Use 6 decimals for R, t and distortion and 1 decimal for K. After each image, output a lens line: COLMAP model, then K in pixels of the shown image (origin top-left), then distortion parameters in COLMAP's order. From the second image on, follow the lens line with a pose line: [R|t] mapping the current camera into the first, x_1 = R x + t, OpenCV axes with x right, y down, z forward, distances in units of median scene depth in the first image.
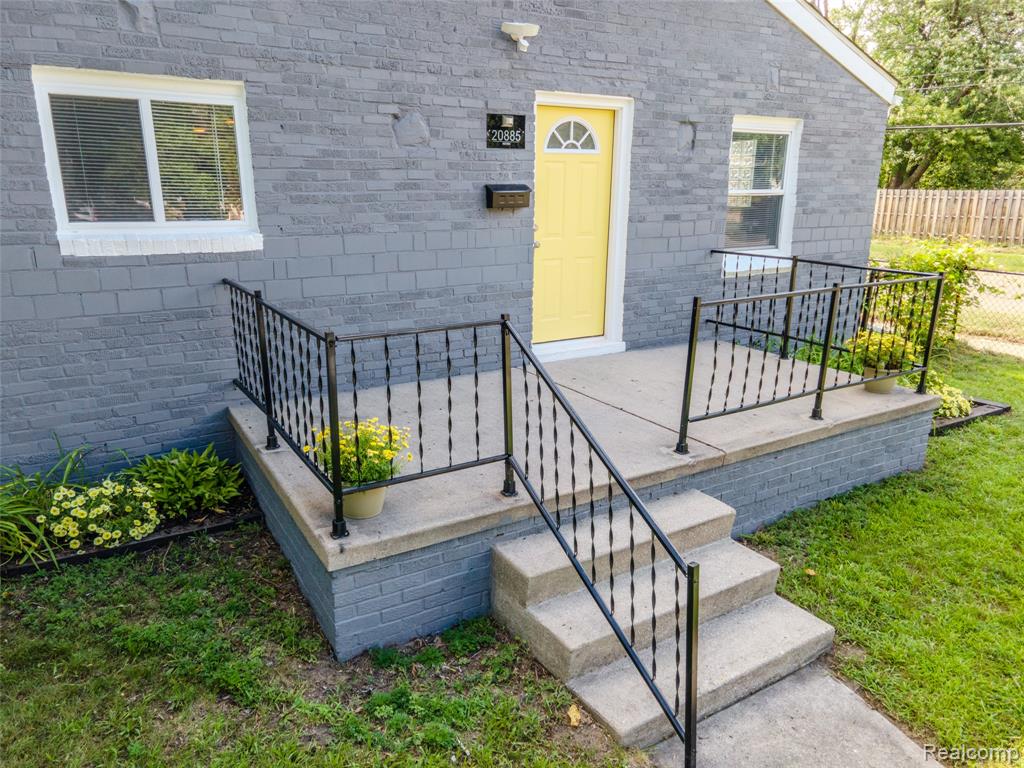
lens RADIAL K [[748.7, 0, 514.1], [0, 748.7, 386.6], [0, 0, 1]] dist [0.017683, 0.030784]
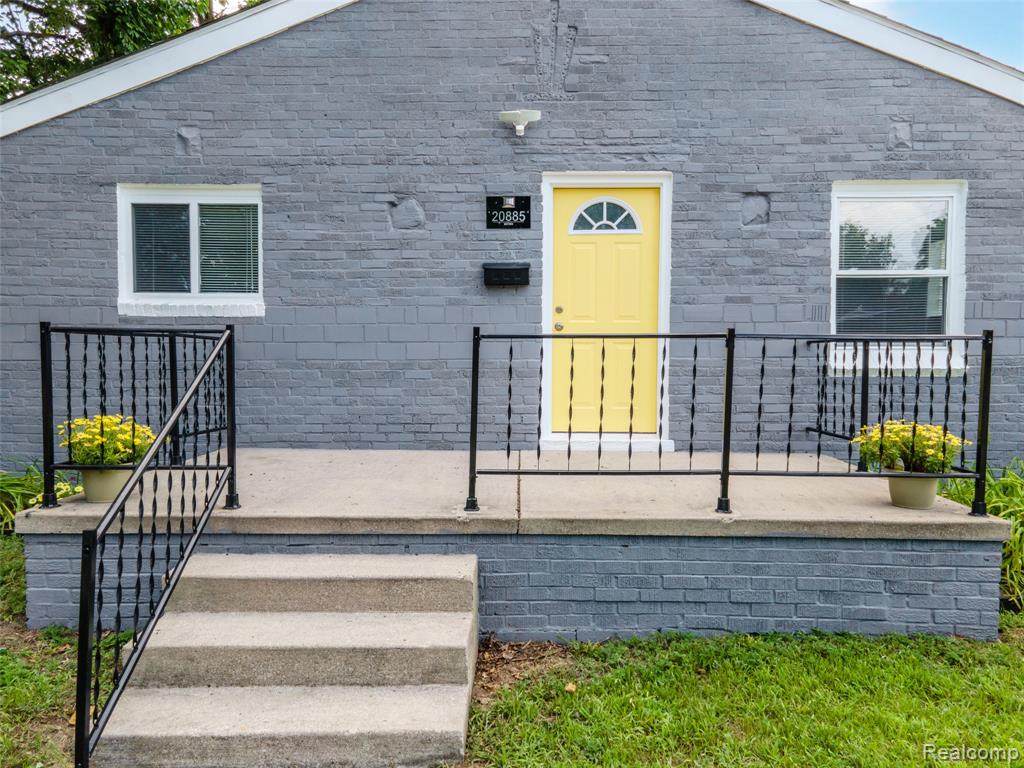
lens RADIAL K [[748.7, 0, 513.7], [0, 748.7, 387.1], [0, 0, 1]] dist [0.017683, 0.030784]
pose [[0.839569, 0.017318, -0.542976, 0.579977], [-0.140130, 0.972572, -0.185654, 0.082192], [0.524868, 0.231956, 0.818969, 0.238910]]
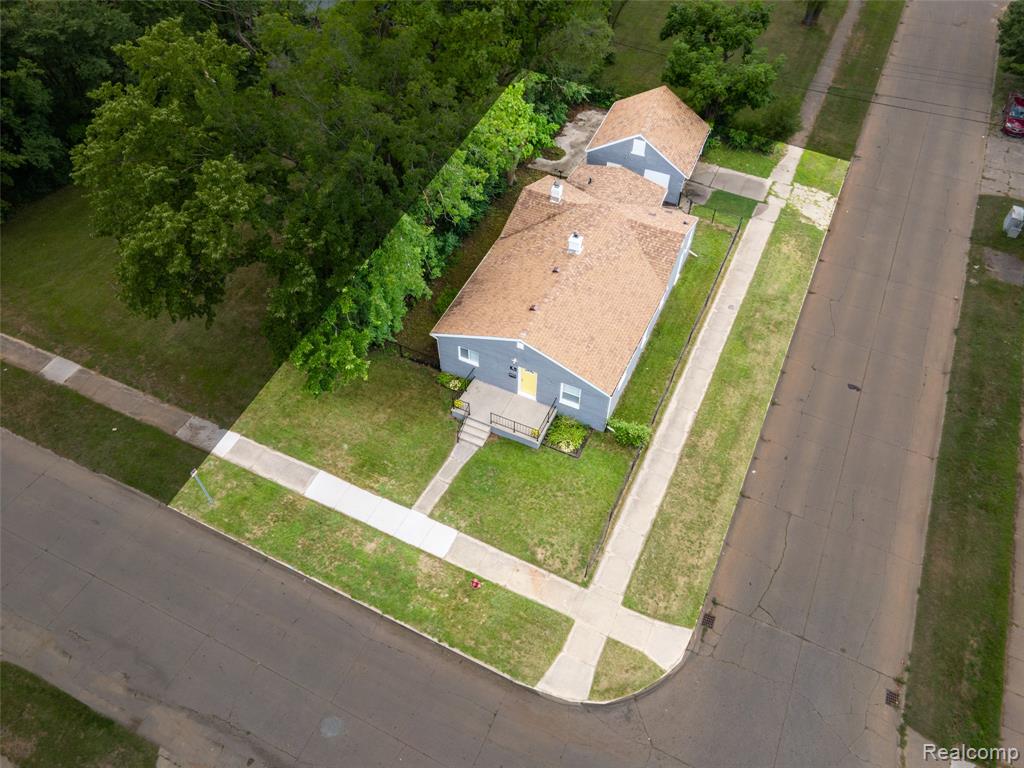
lens RADIAL K [[748.7, 0, 509.4], [0, 748.7, 389.8], [0, 0, 1]] dist [0.017683, 0.030784]
pose [[0.529348, 0.663413, -0.528842, 3.685890], [-0.230655, 0.712392, 0.662794, -4.725812], [0.816449, -0.228869, 0.530122, -2.618331]]
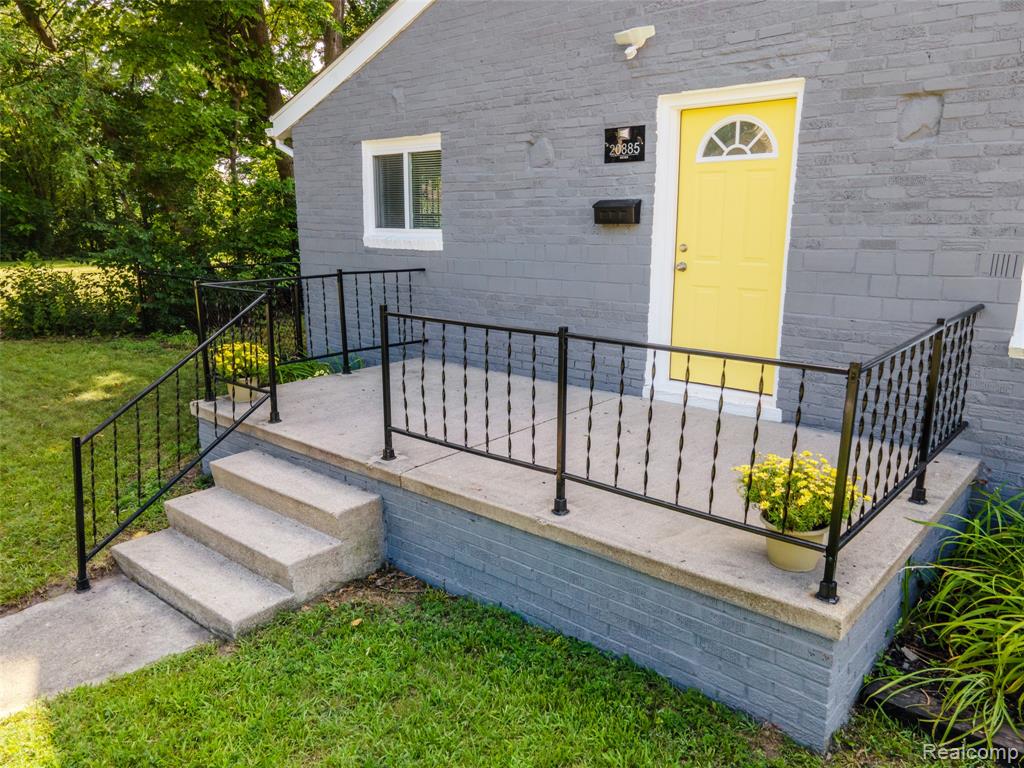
lens RADIAL K [[748.7, 0, 506.4], [0, 748.7, 387.9], [0, 0, 1]] dist [0.017683, 0.030784]
pose [[0.284201, 0.210303, -0.935416, 0.953607], [-0.248931, 0.958374, 0.139834, -0.146856], [0.925885, 0.193113, 0.324722, 0.642496]]
